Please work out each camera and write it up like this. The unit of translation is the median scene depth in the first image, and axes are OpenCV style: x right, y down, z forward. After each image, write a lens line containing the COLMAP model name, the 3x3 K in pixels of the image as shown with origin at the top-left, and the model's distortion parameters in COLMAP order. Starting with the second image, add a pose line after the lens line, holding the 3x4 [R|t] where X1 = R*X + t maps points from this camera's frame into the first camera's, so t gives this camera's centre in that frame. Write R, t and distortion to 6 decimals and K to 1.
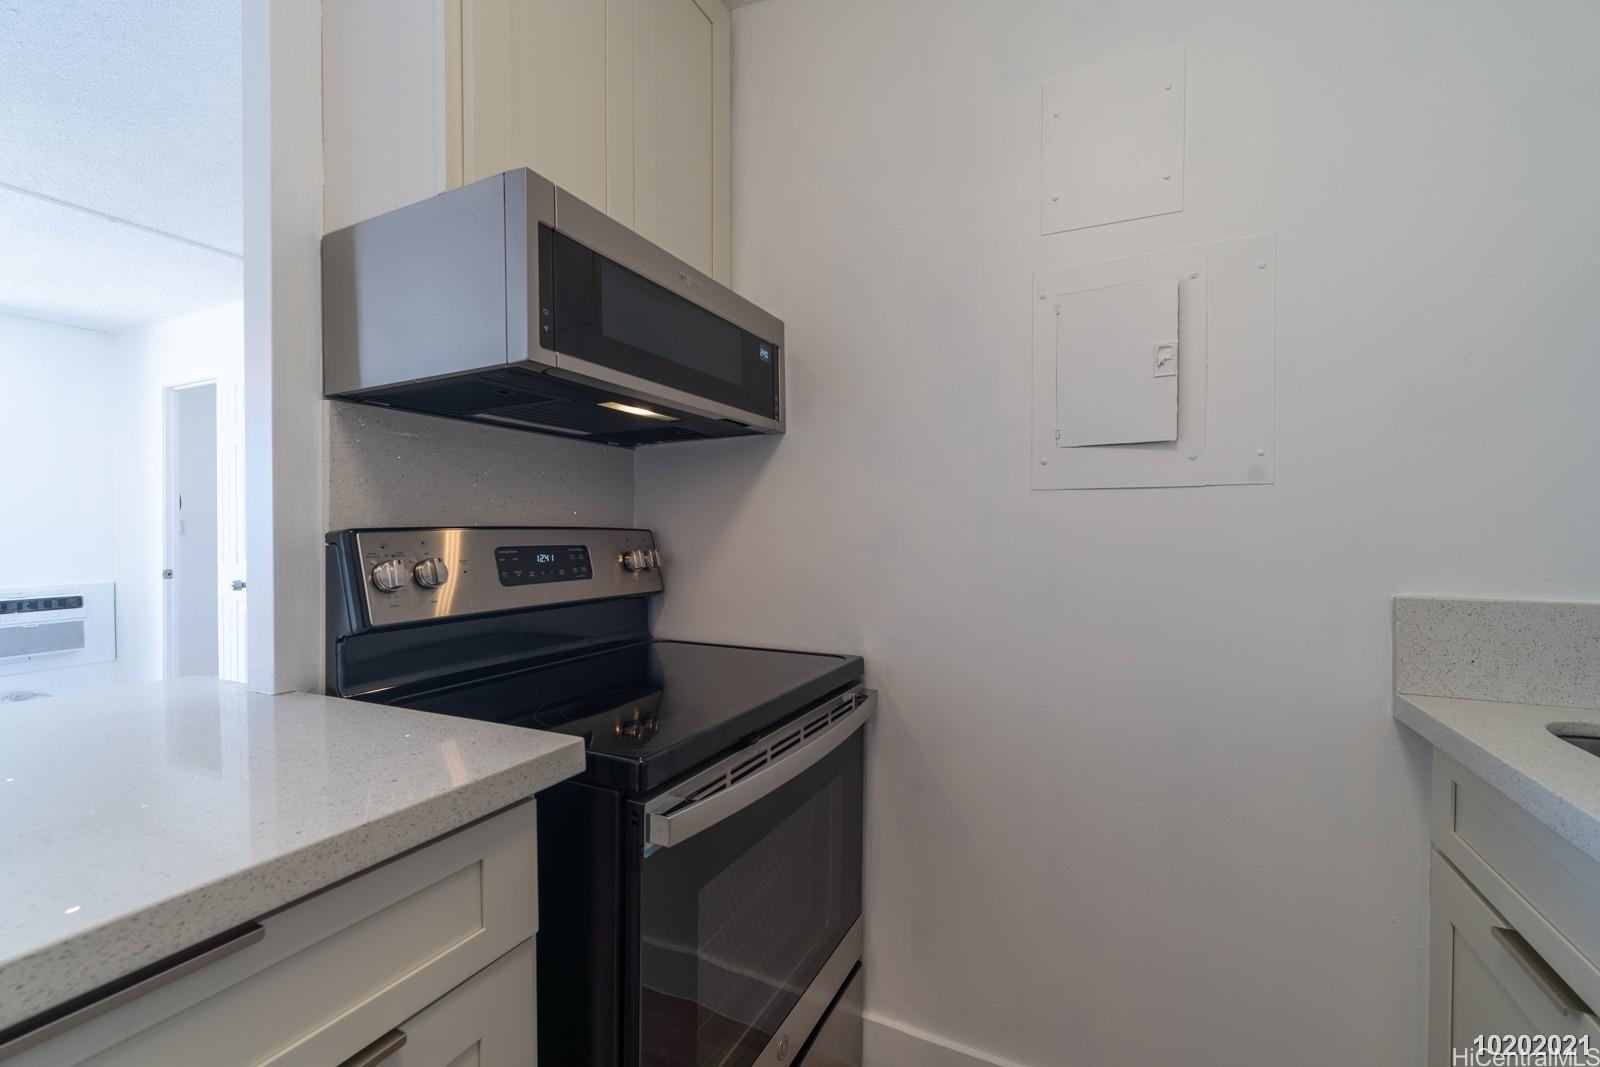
lens RADIAL K [[688.5, 0, 799.1], [0, 688.5, 534.5], [0, 0, 1]] dist [0.005252, 0.000418]
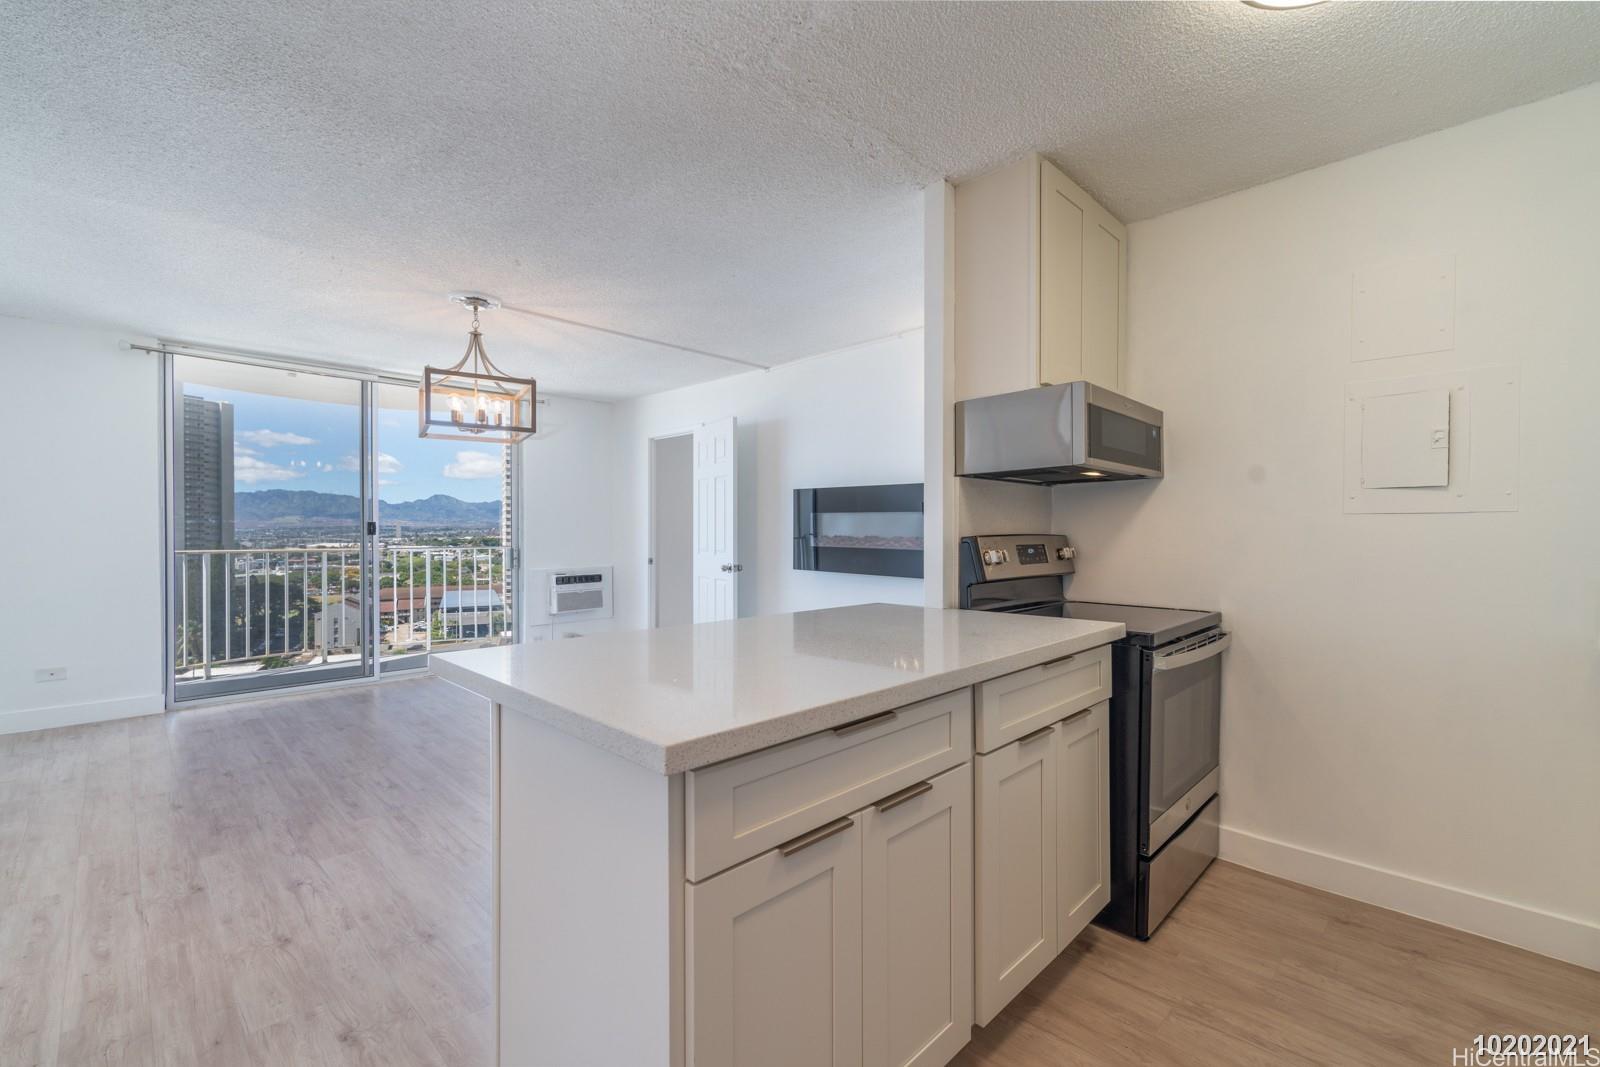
lens RADIAL K [[688.5, 0, 796.7], [0, 688.5, 536.1], [0, 0, 1]] dist [0.005252, 0.000418]
pose [[0.947834, 0.004863, -0.318728, -0.426453], [-0.004459, 0.999988, 0.001996, -0.007914], [0.318734, -0.000470, 0.947844, -1.122655]]
